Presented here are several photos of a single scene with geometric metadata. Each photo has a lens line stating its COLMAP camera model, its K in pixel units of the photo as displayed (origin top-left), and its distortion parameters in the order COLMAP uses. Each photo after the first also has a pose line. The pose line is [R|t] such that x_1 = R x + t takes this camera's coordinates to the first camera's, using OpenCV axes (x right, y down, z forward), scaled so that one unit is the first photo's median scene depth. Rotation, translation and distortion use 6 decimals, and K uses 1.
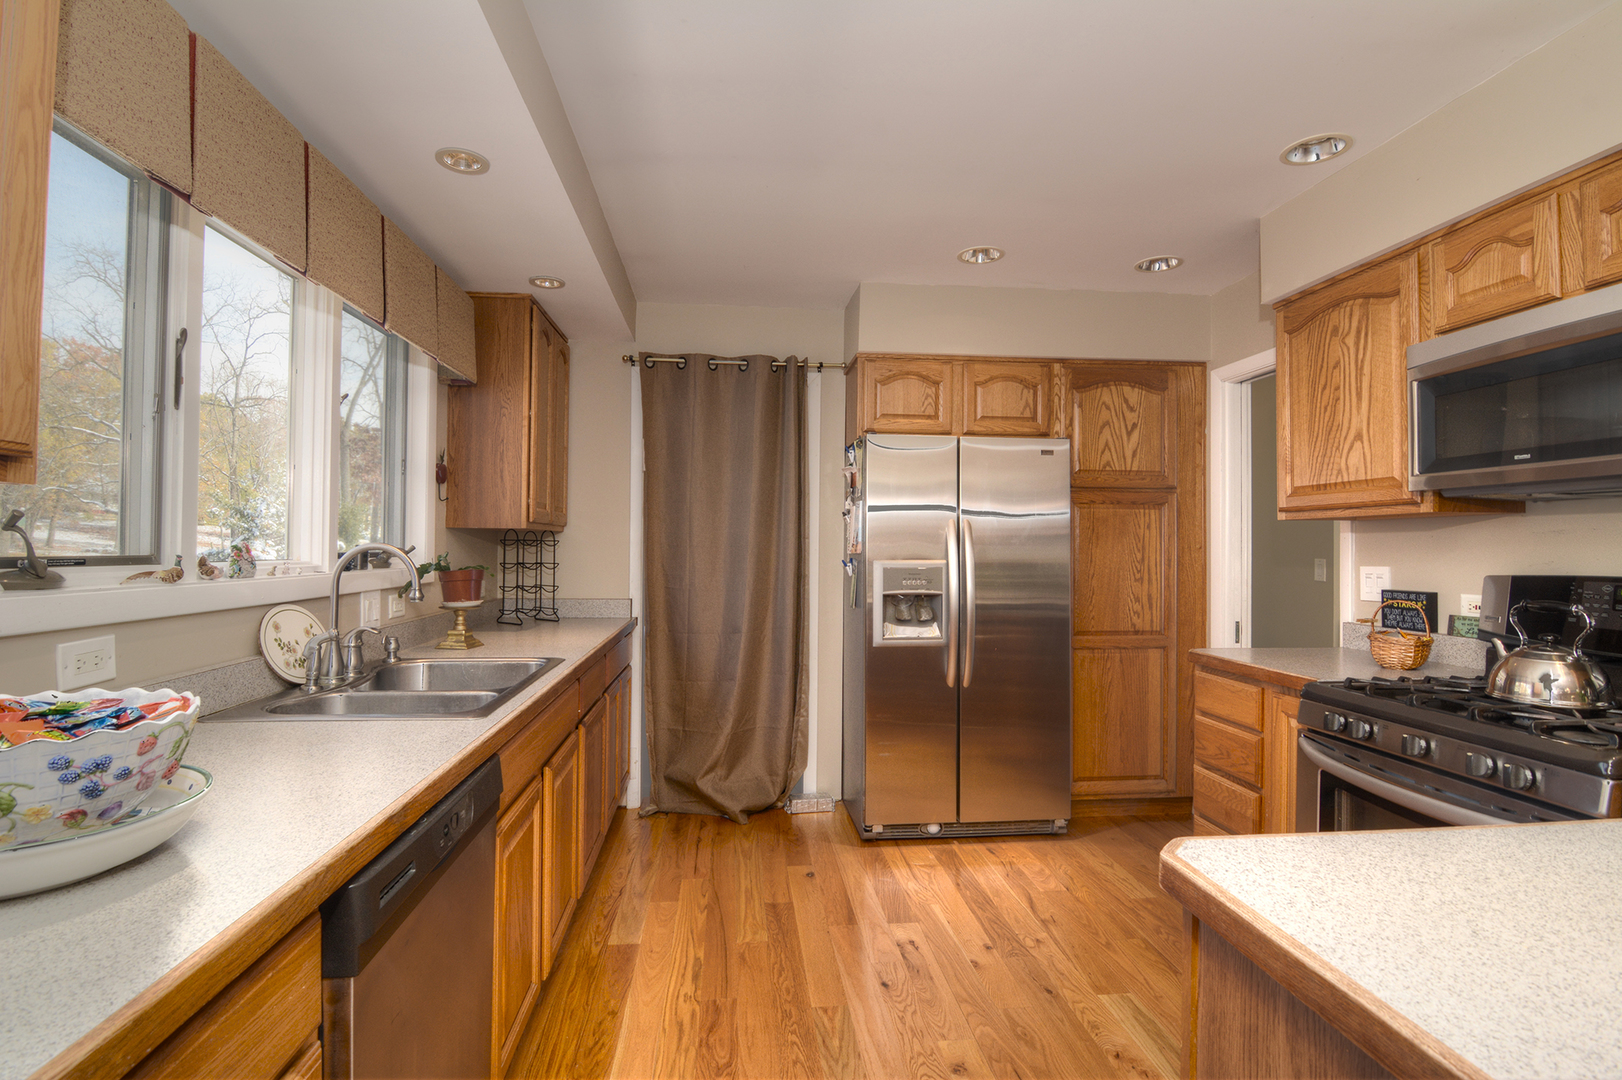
lens RADIAL K [[776.1, 0, 806.0], [0, 776.1, 537.7], [0, 0, 1]] dist [-0.002573, -0.013069]
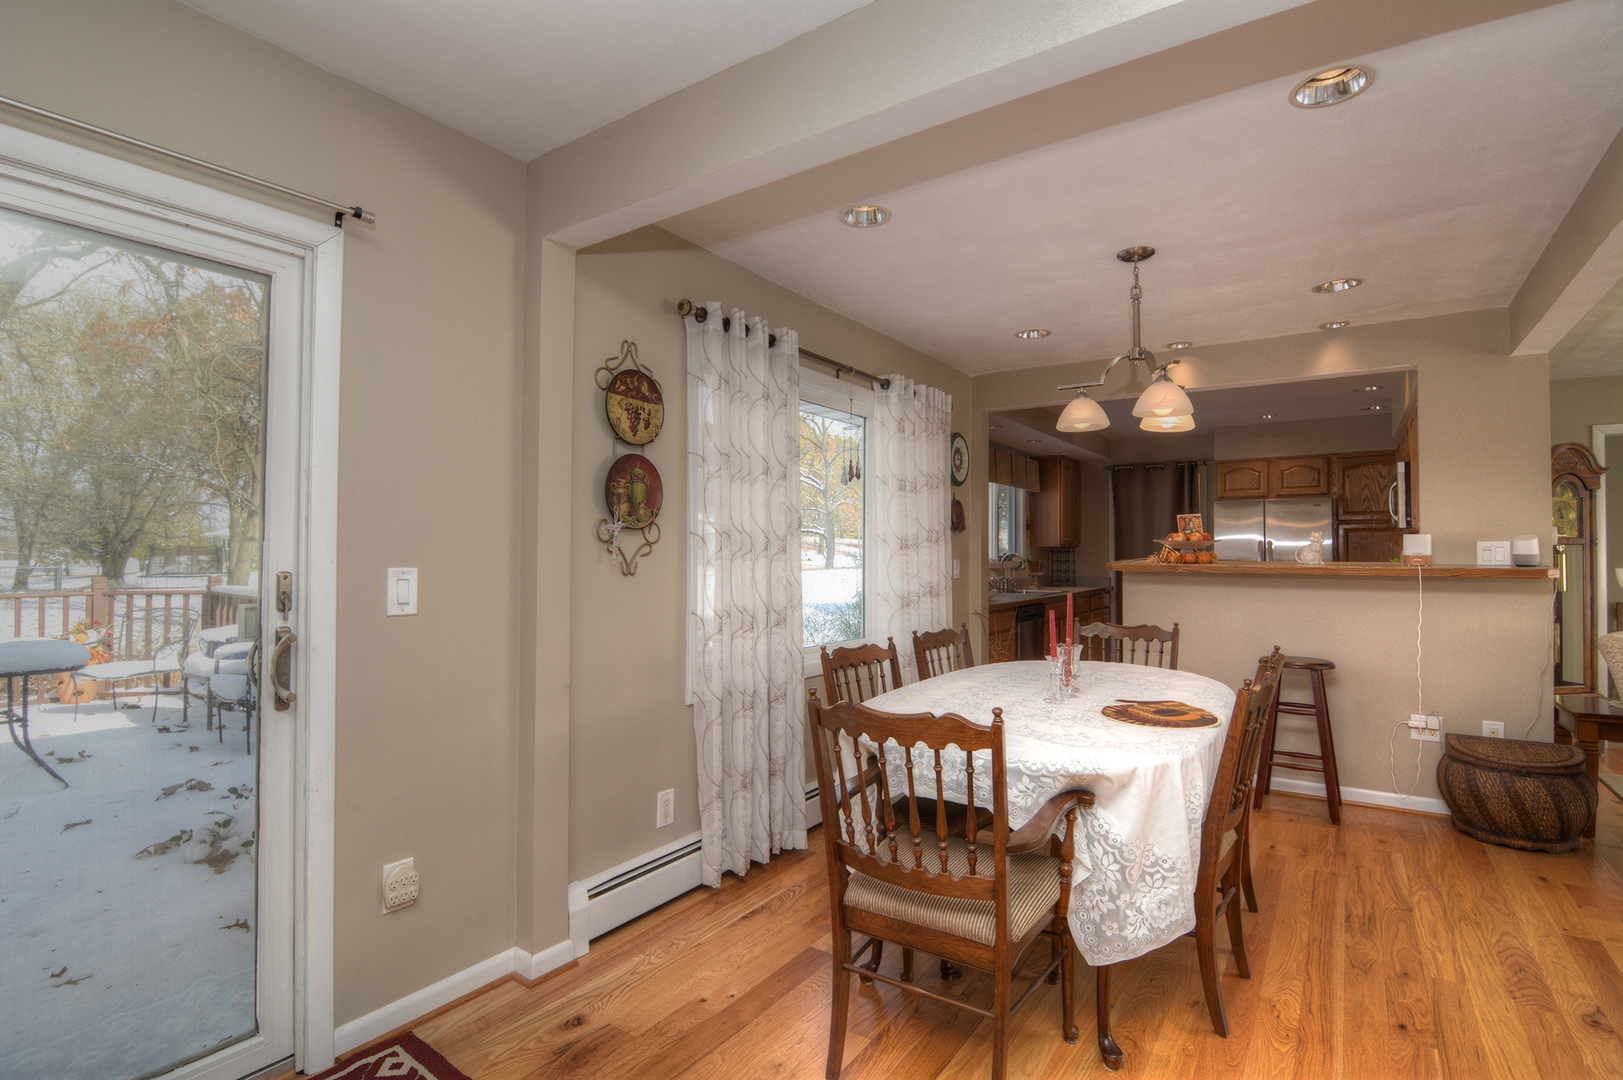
lens RADIAL K [[776.6, 0, 806.5], [0, 776.6, 537.7], [0, 0, 1]] dist [-0.002573, -0.013069]
pose [[0.761631, -0.015659, -0.647822, 0.638395], [0.008862, 0.999866, -0.013749, -0.012394], [0.647950, 0.004730, 0.761668, -1.437058]]
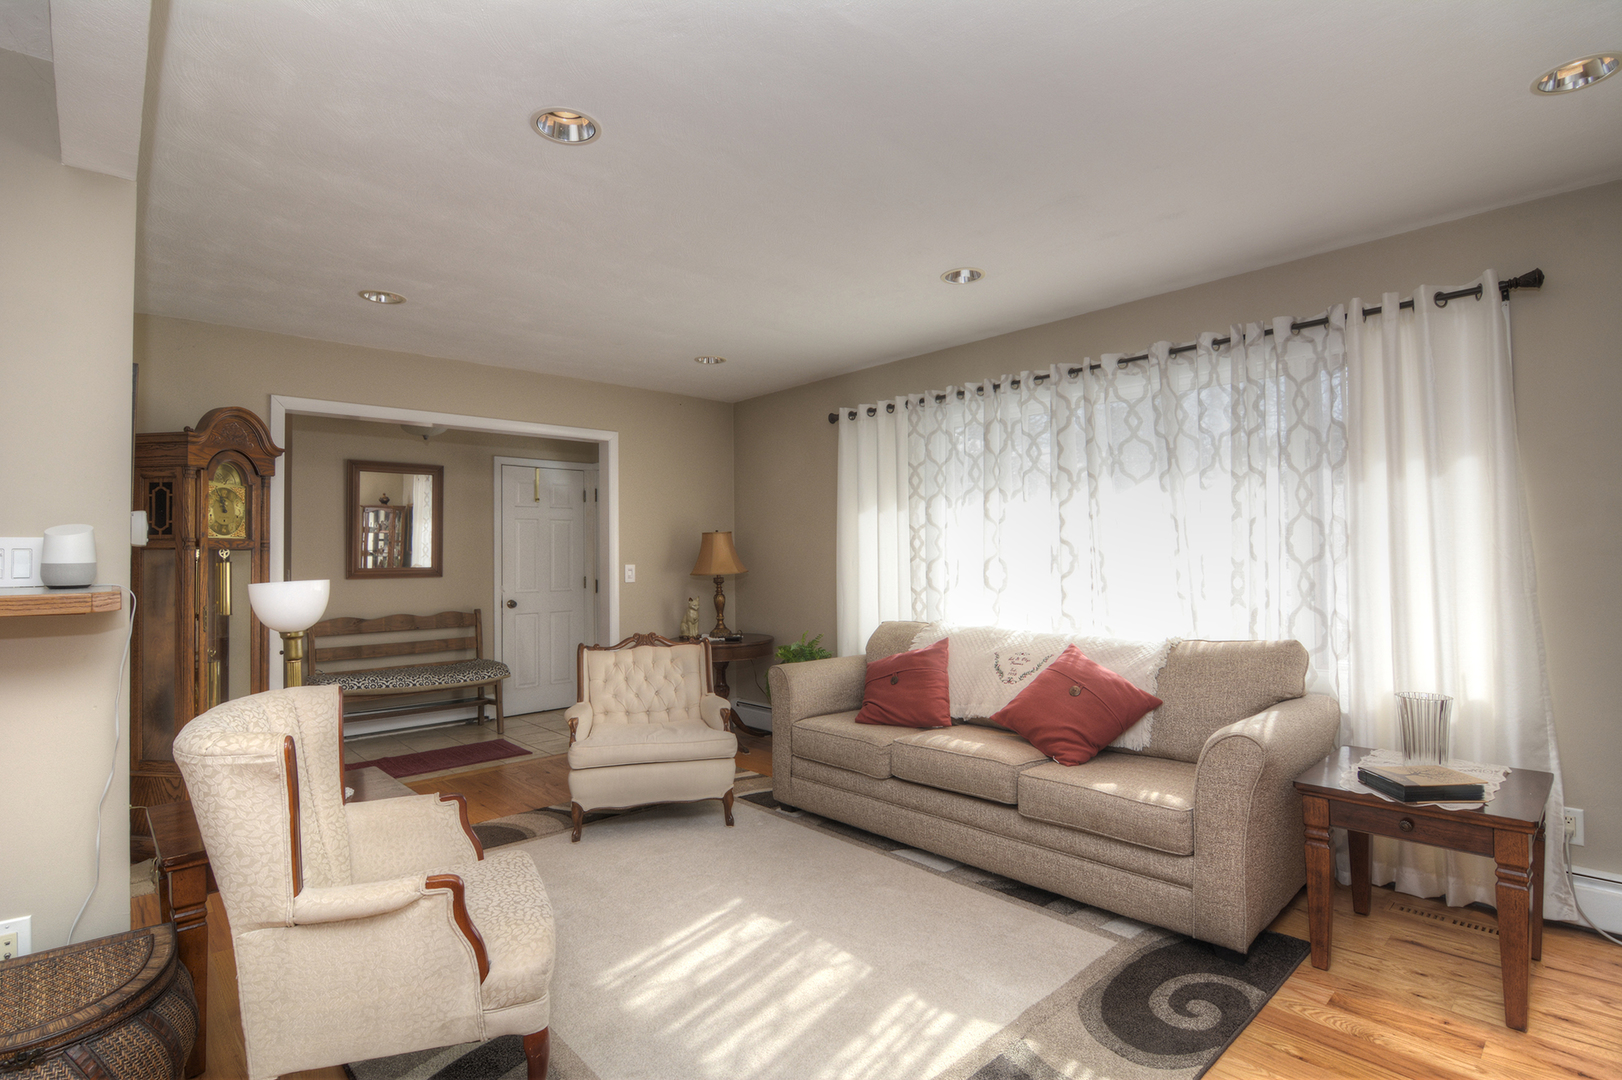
lens RADIAL K [[776.1, 0, 806.0], [0, 776.1, 537.7], [0, 0, 1]] dist [-0.002573, -0.013069]
pose [[0.799125, -0.004121, 0.601151, 0.803085], [0.013242, 0.999855, -0.010749, 0.000716], [-0.601019, 0.016550, 0.799063, -0.657979]]
